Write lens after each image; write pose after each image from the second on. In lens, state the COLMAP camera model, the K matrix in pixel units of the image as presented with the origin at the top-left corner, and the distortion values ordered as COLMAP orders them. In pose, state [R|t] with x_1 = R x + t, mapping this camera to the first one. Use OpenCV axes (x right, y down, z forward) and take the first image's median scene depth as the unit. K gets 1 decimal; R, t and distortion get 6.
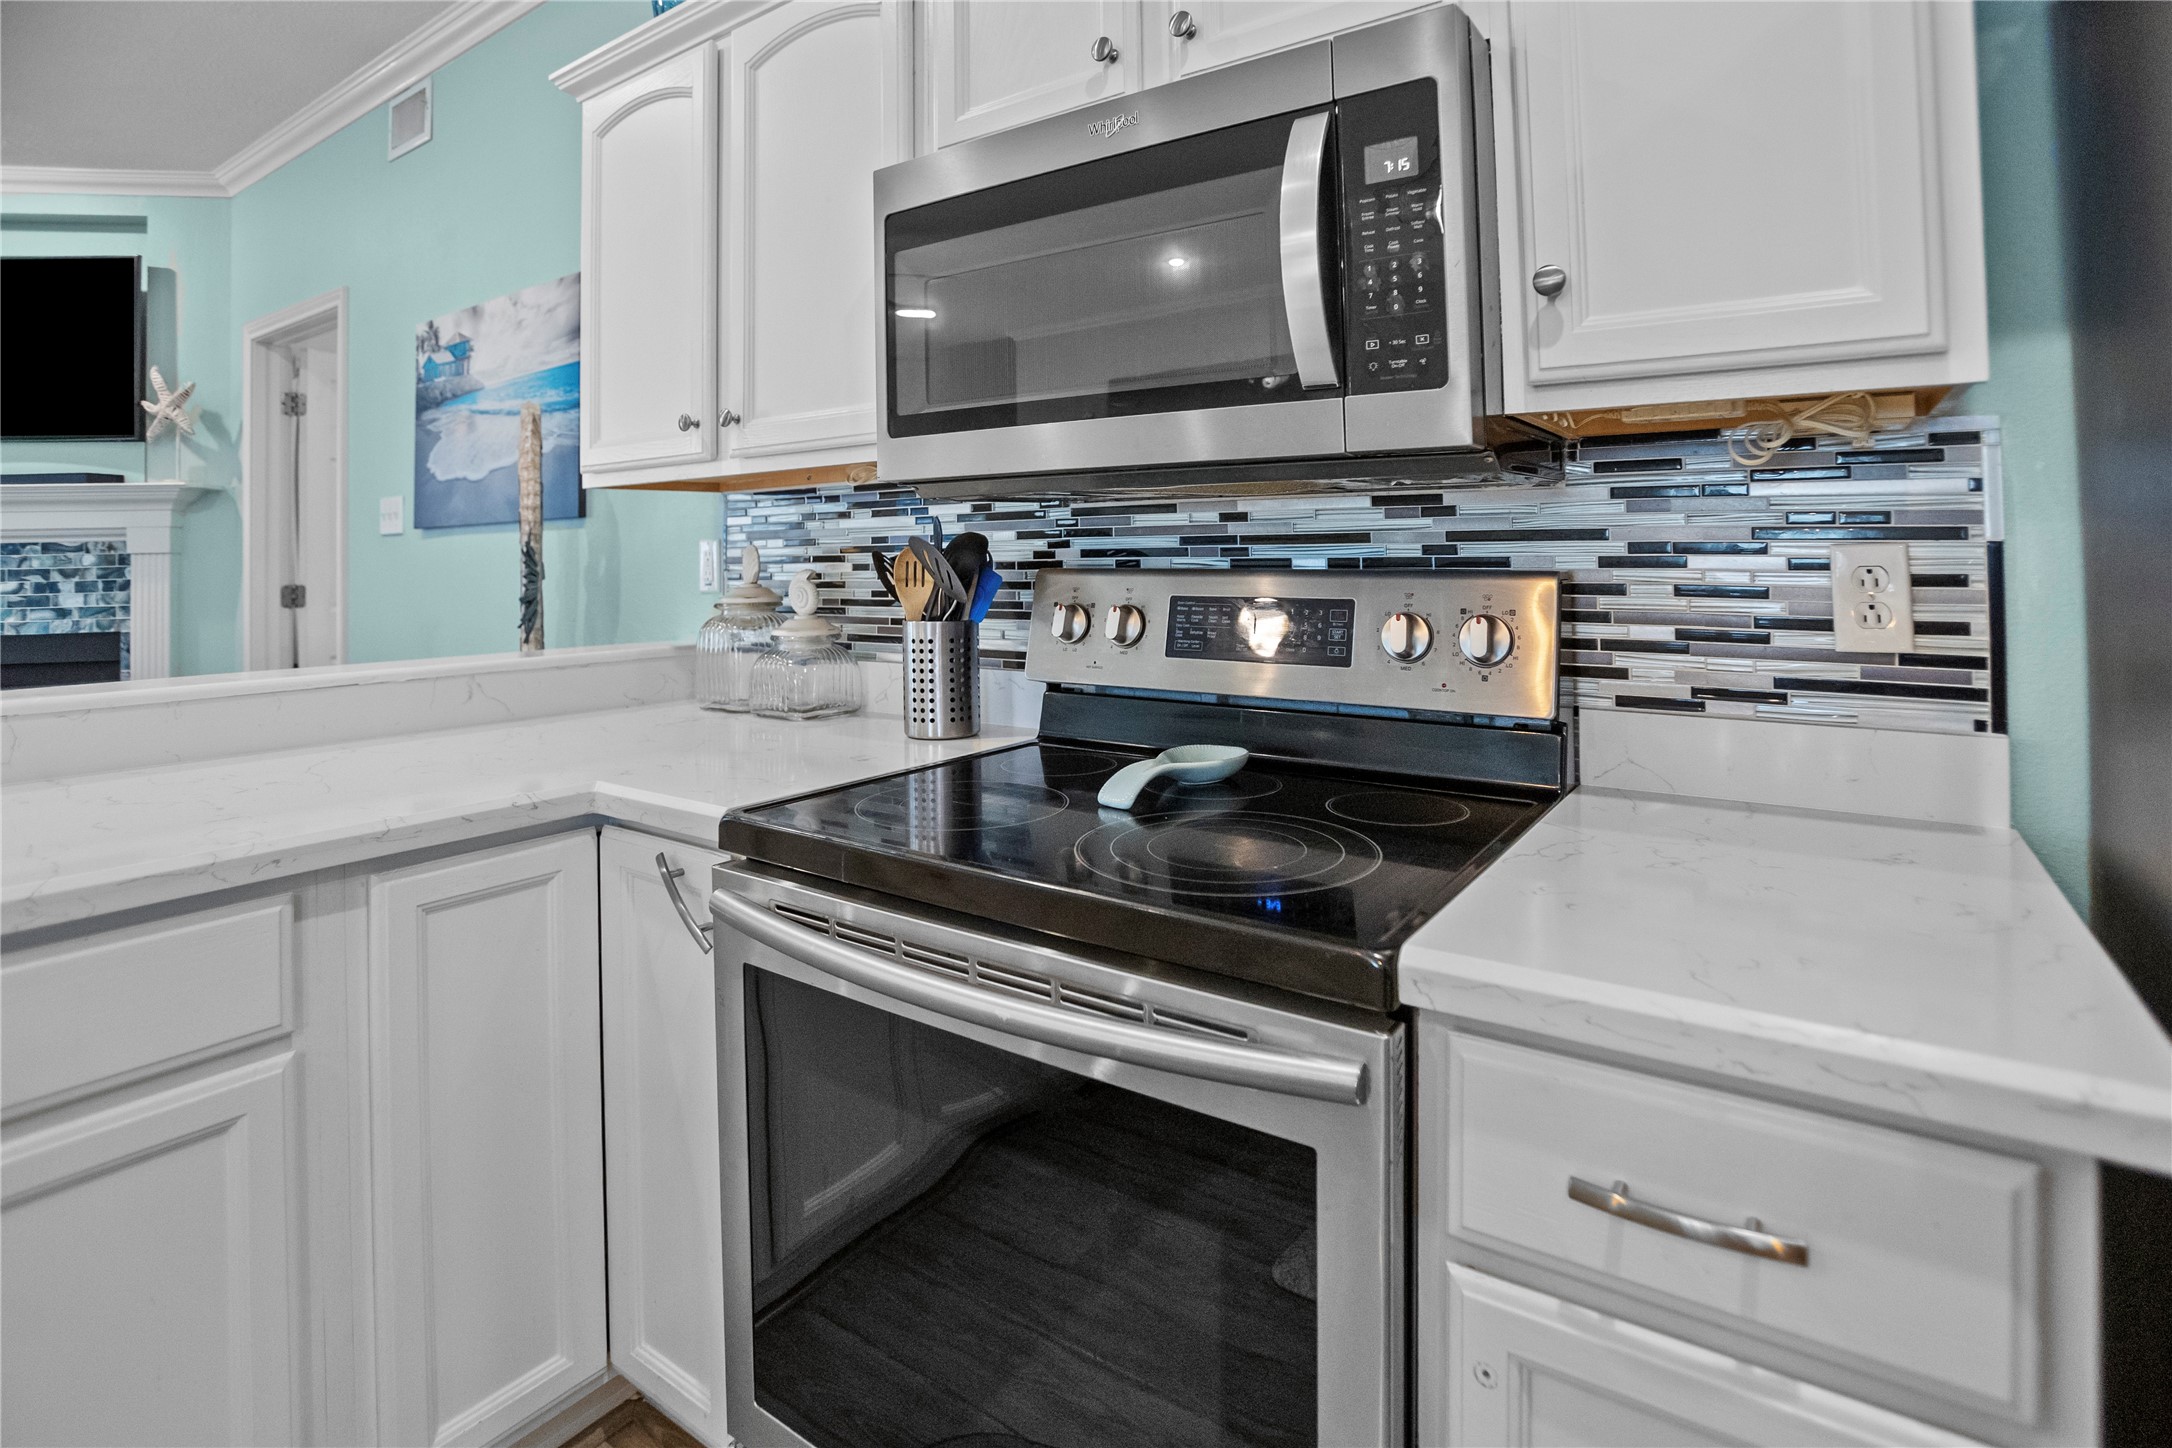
lens RADIAL K [[1052.0, 0, 1106.6], [0, 1052.0, 521.0], [0, 0, 1]] dist [-0.040592, 0.009647]
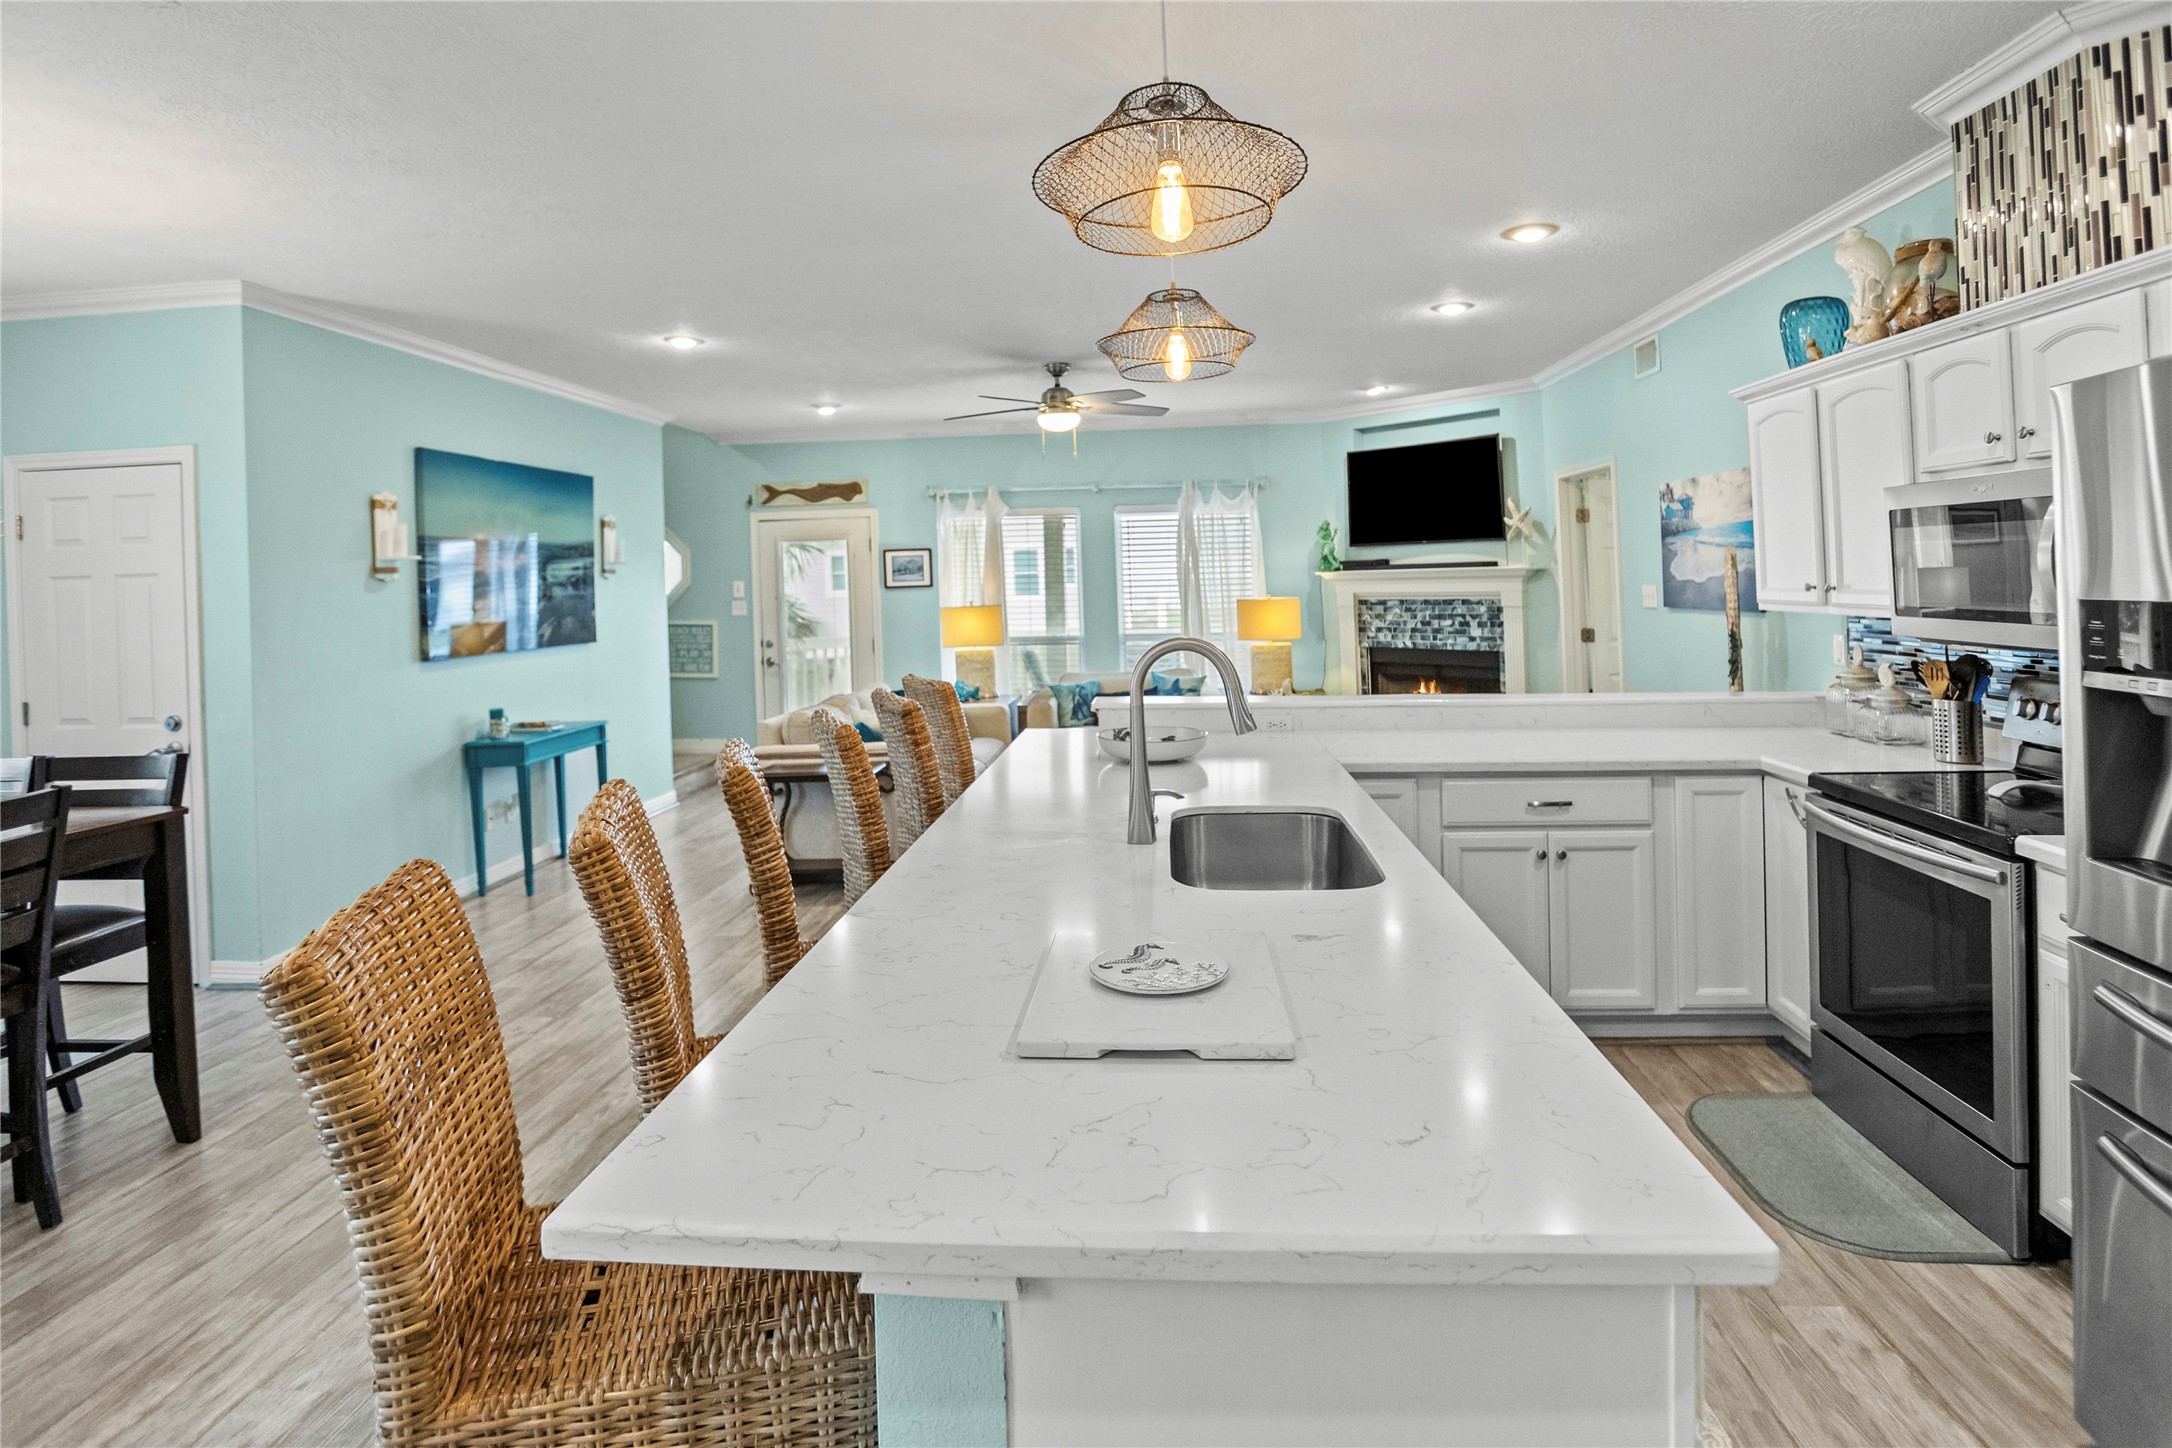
lens RADIAL K [[1103.4, 0, 1102.5], [0, 1103.4, 556.4], [0, 0, 1]] dist [-0.047359, 0.015950]
pose [[0.511095, -0.007602, -0.859491, 0.383771], [0.037359, 0.999212, 0.013378, -0.129973], [0.858712, -0.038947, 0.510976, -0.677382]]
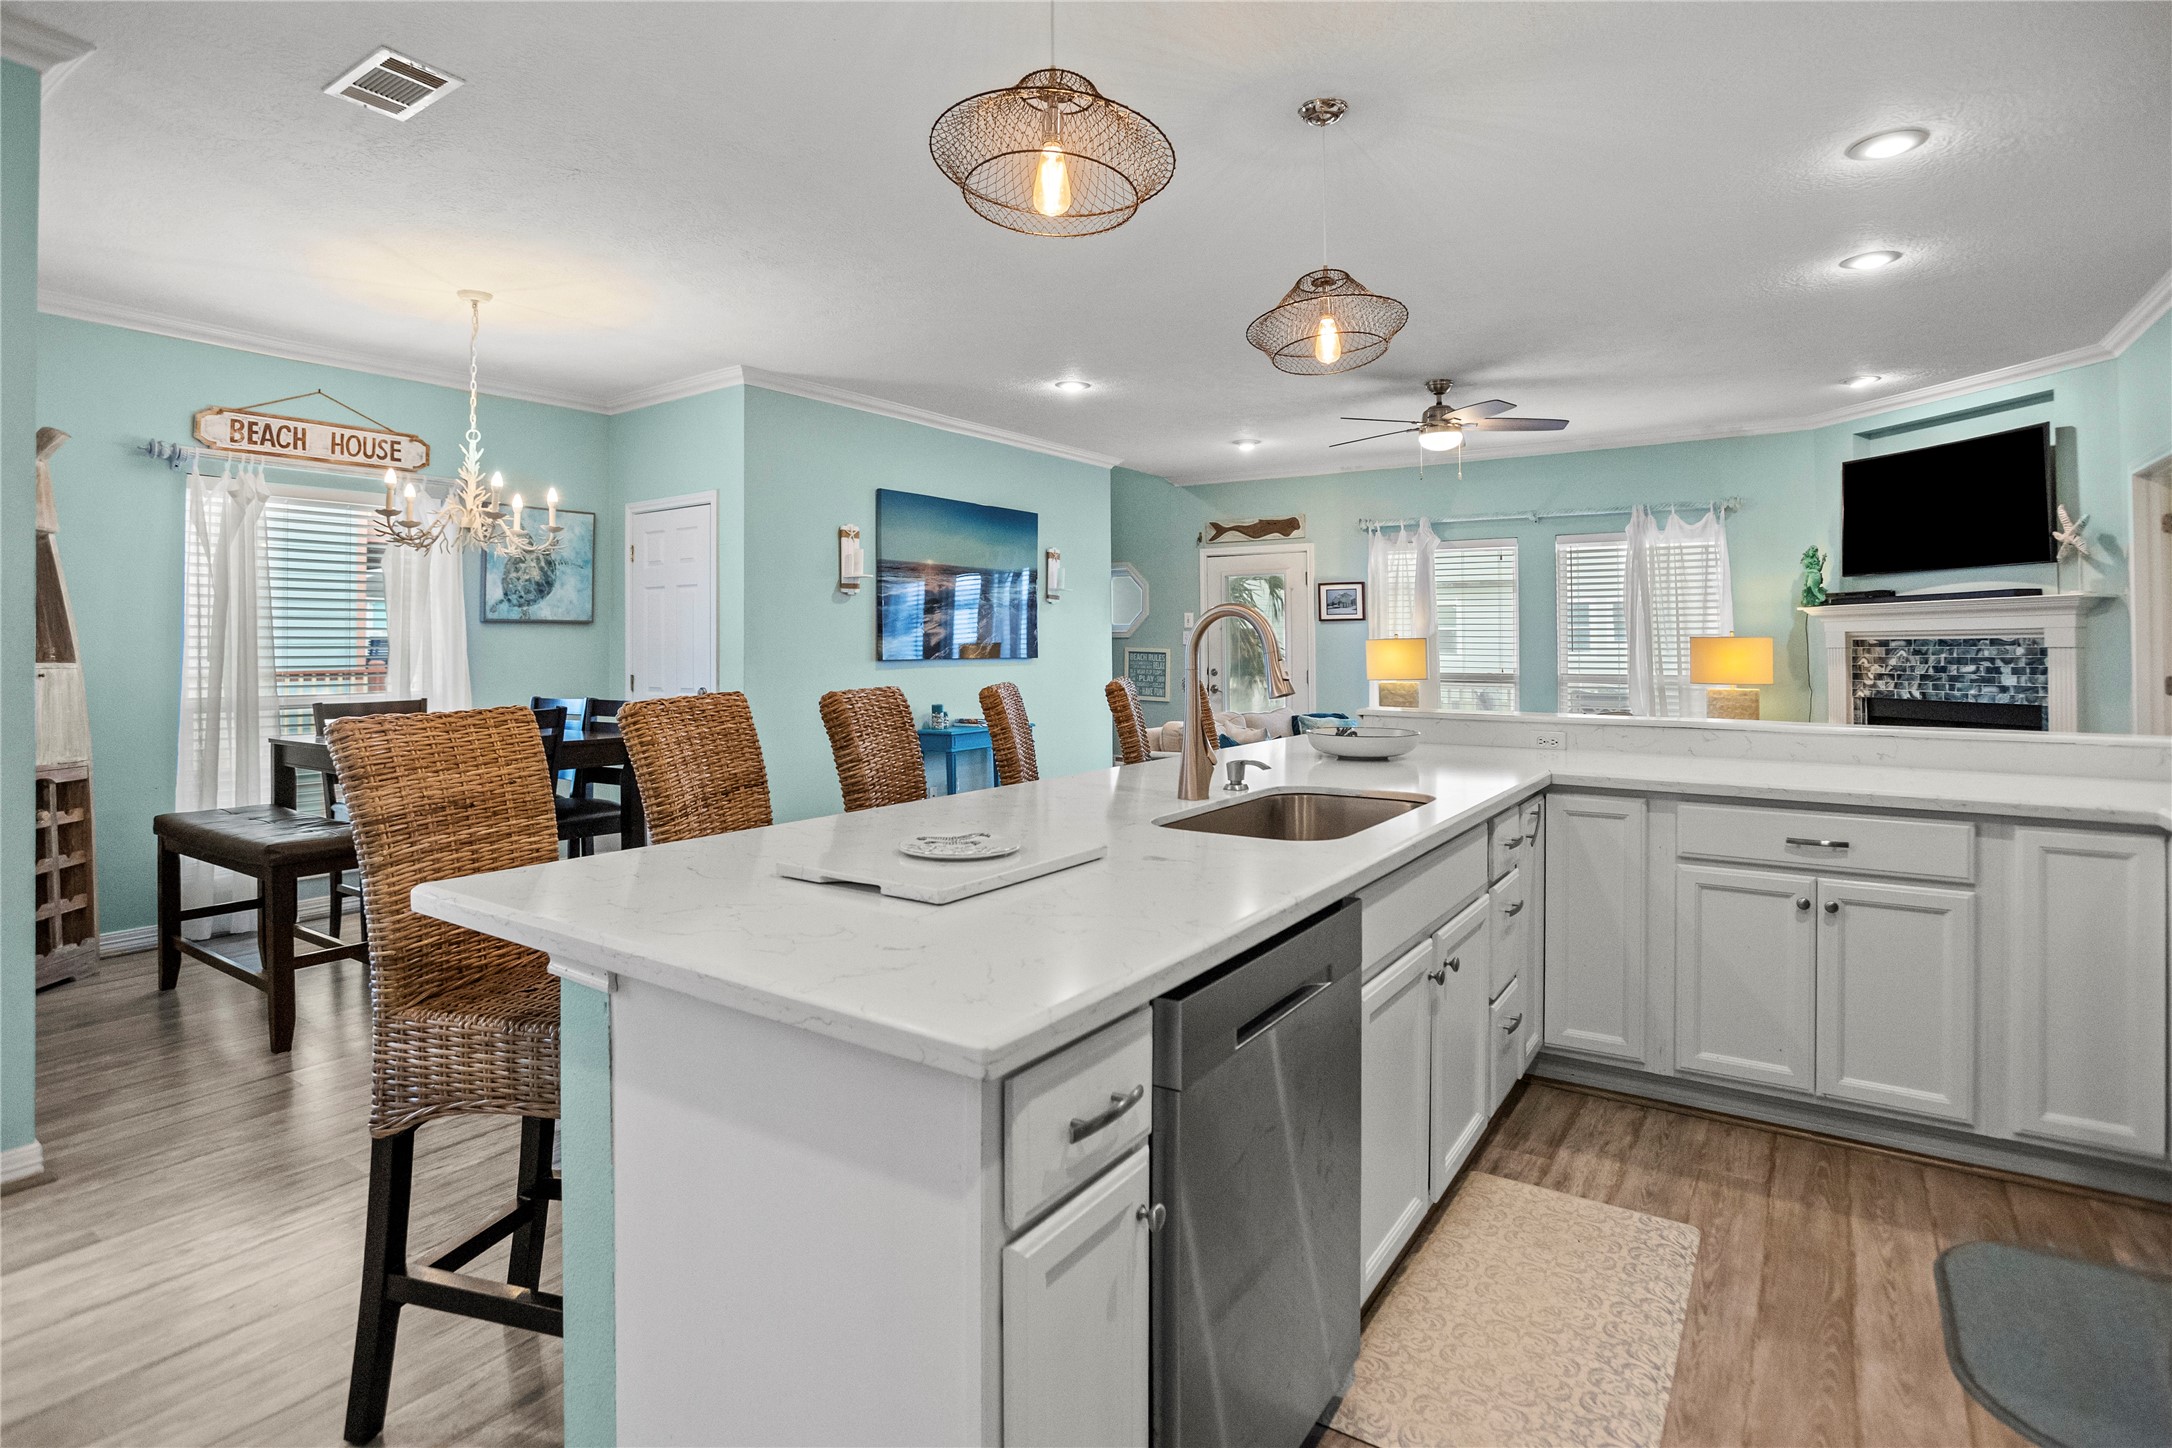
lens RADIAL K [[1108.3, 0, 1100.1], [0, 1108.3, 616.1], [0, 0, 1]] dist [-0.058677, 0.024489]
pose [[0.017550, -0.005796, -0.999829, 0.542910], [0.028477, 0.999580, -0.005295, -0.046801], [0.999440, -0.028379, 0.017708, -0.335871]]
